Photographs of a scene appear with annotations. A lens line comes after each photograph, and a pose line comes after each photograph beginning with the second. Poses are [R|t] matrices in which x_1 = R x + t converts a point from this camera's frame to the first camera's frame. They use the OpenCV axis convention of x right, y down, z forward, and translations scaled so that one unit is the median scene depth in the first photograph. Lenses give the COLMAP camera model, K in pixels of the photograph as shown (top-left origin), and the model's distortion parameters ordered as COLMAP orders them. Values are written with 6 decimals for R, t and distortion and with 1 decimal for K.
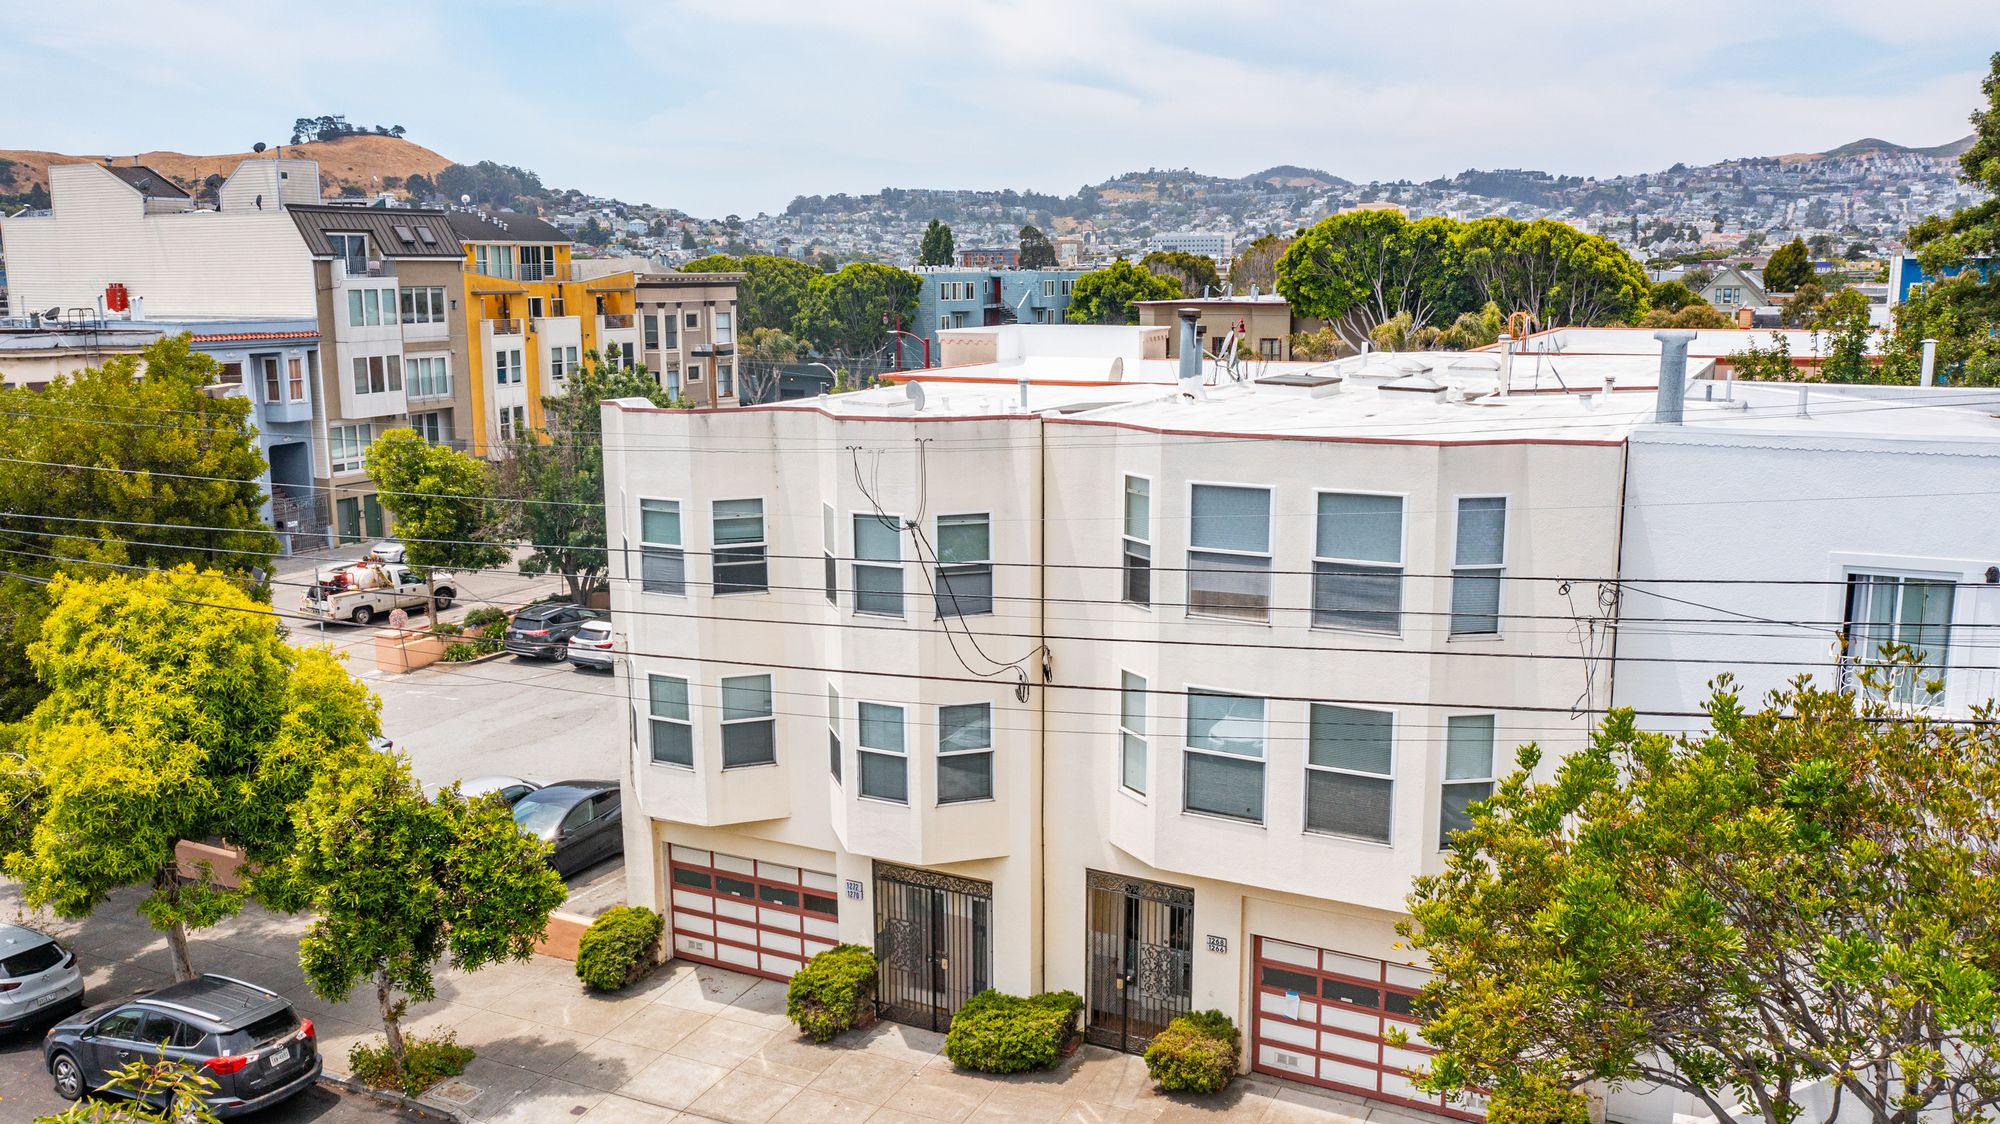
lens RADIAL K [[1573.5, 0, 993.5], [0, 1573.5, 554.0], [0, 0, 1]] dist [-0.012607, 0.001033]
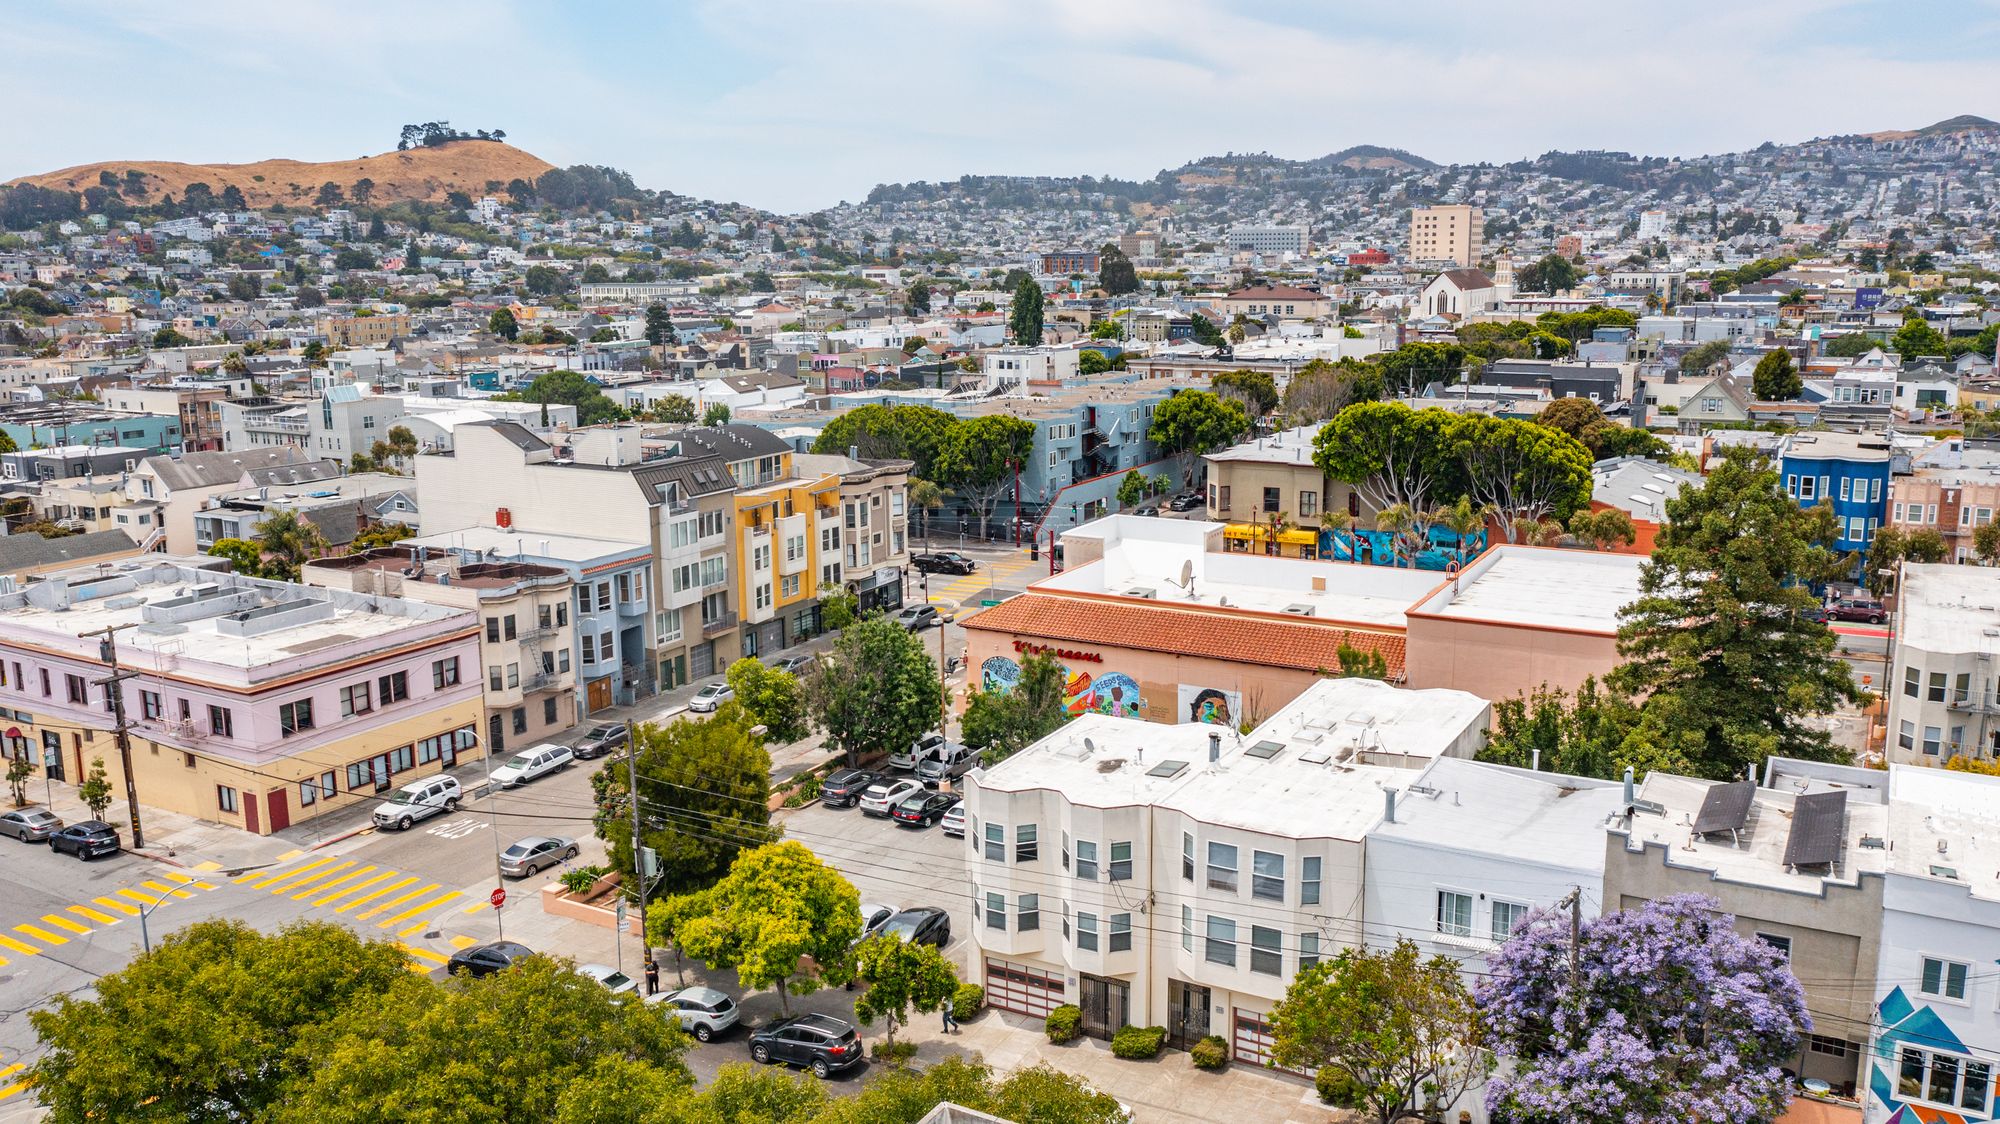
lens RADIAL K [[1573.5, 0, 995.1], [0, 1573.5, 560.8], [0, 0, 1]] dist [-0.012607, 0.001033]
pose [[0.998898, 0.003740, -0.046776, -0.033716], [-0.002831, 0.999806, 0.019474, -0.169930], [0.046840, -0.019320, 0.998716, -0.497711]]
